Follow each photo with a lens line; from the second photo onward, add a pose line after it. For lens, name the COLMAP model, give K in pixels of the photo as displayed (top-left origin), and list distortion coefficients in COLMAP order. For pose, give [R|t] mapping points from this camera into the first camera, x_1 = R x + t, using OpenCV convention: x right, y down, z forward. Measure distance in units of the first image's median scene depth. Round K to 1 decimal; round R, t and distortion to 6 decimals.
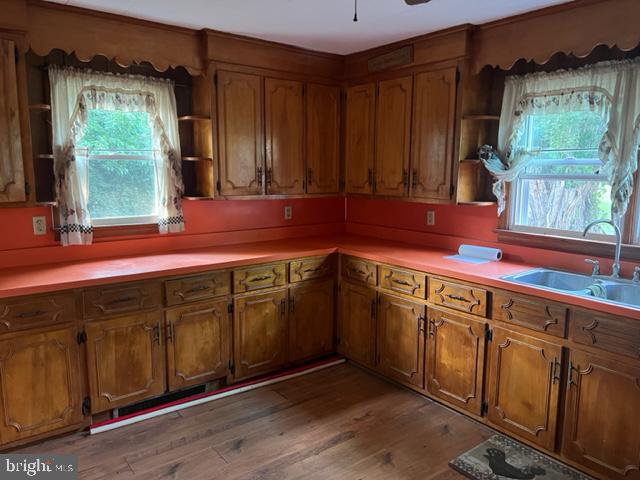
lens RADIAL K [[474.7, 0, 321.3], [0, 474.7, 239.3], [0, 0, 1]] dist [0.028340, -0.021777]
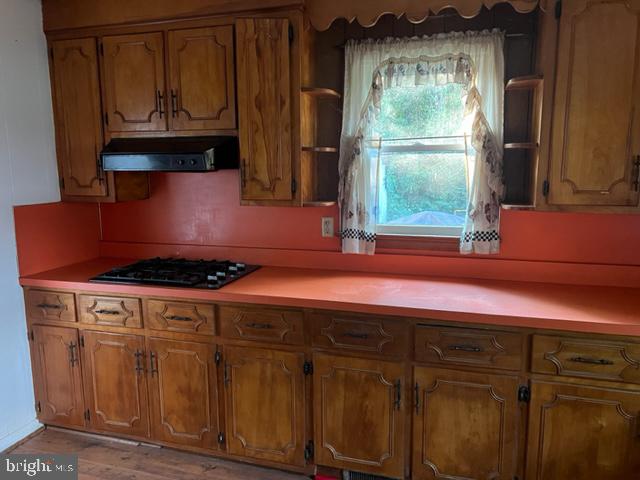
lens RADIAL K [[474.7, 0, 317.7], [0, 474.7, 240.7], [0, 0, 1]] dist [0.028340, -0.021777]
pose [[0.587440, 0.113775, -0.801230, 0.117493], [-0.114853, 0.991767, 0.056624, -0.050684], [0.801076, 0.058760, 0.595671, 0.441677]]
